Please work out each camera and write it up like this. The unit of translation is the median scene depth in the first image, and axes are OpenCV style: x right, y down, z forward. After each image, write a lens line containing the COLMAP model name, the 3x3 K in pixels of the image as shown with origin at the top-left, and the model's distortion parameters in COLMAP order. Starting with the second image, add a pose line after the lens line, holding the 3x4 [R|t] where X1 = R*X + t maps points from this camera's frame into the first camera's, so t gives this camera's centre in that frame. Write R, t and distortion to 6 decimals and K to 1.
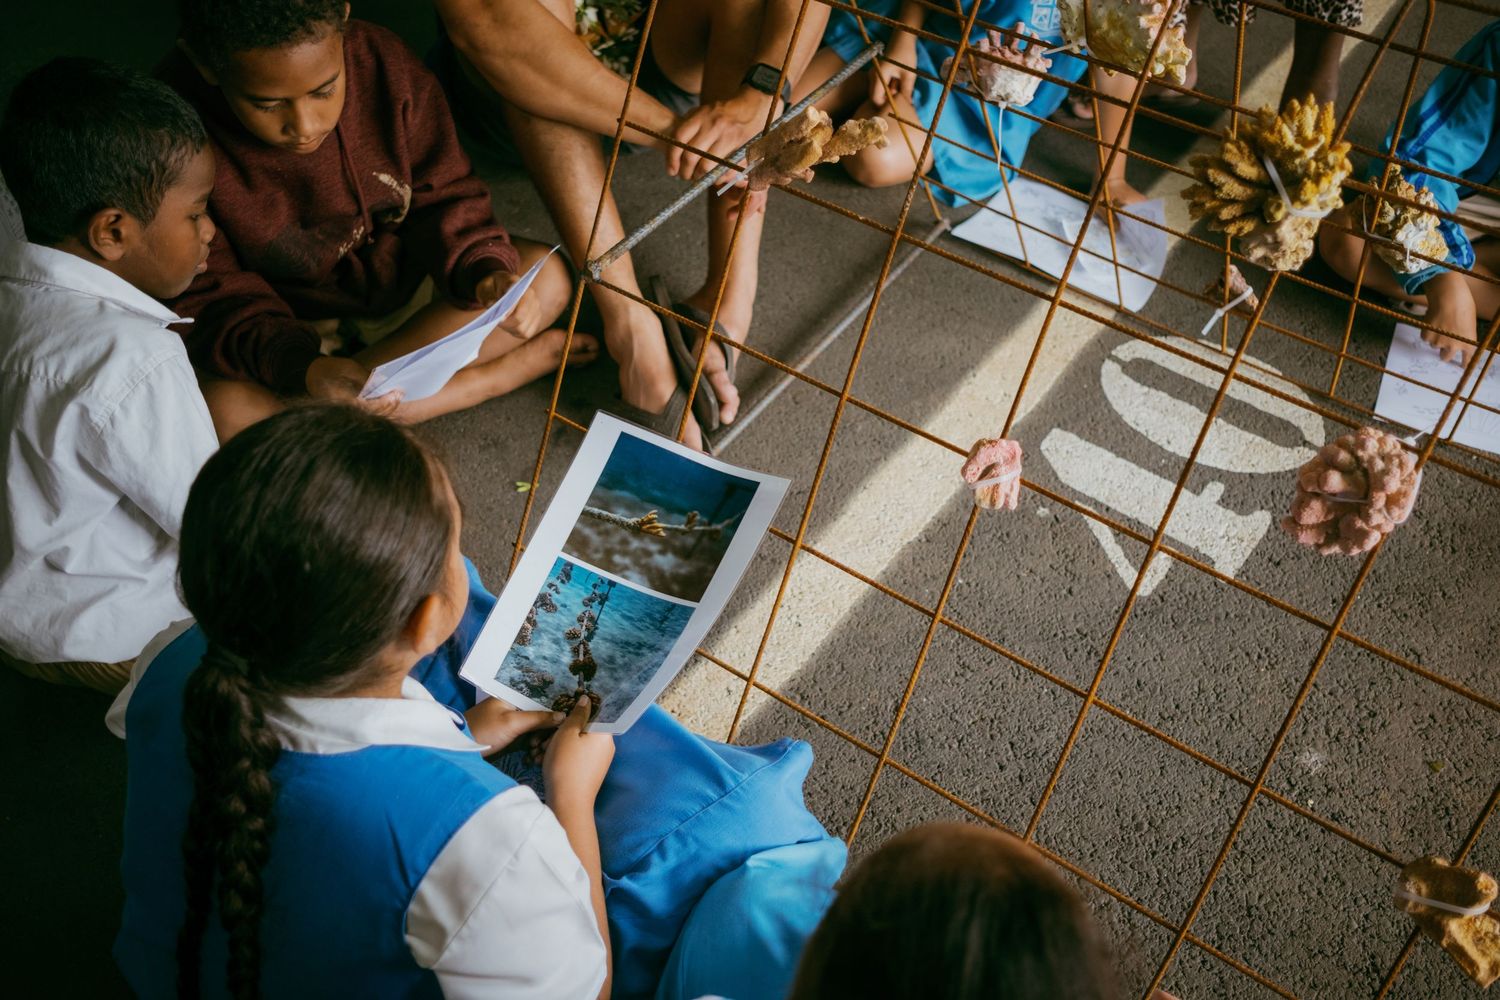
lens RADIAL K [[1370.0, 0, 750.0], [0, 1370.0, 500.0], [0, 0, 1]] dist [-0.011027, 0.010643]
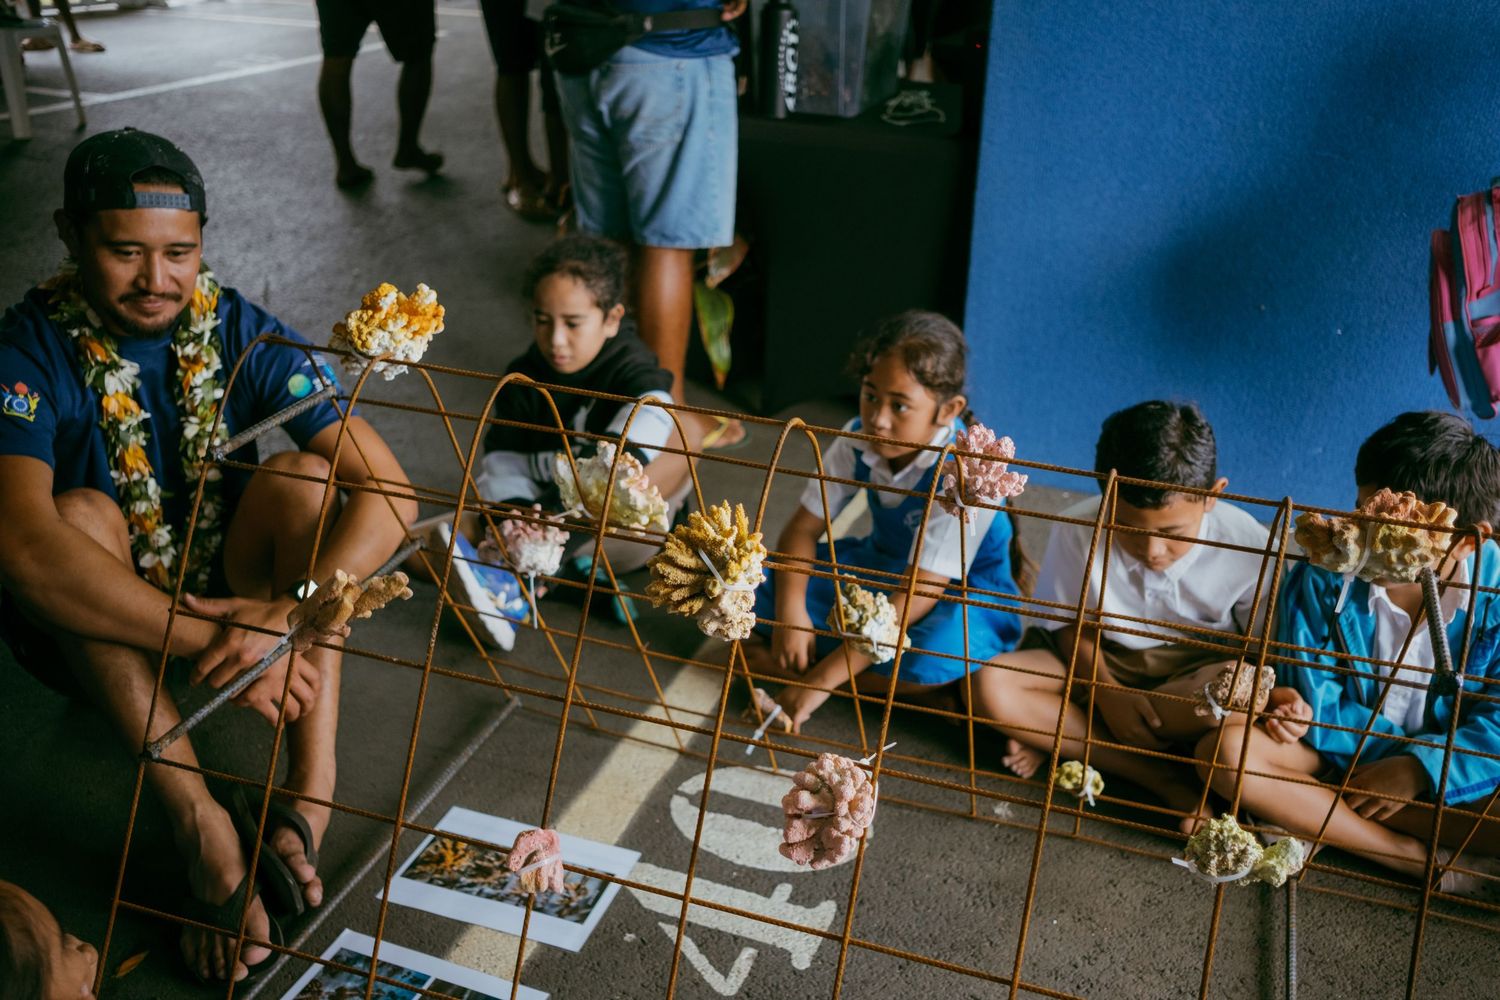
lens RADIAL K [[1368.2, 0, 750.0], [0, 1368.2, 500.0], [0, 0, 1]] dist [-0.104370, 0.213950]
pose [[0.954469, -0.090515, 0.284246, 0.054463], [0.190890, 0.917549, -0.348806, 0.118073], [-0.229237, 0.387184, 0.893050, -0.111747]]
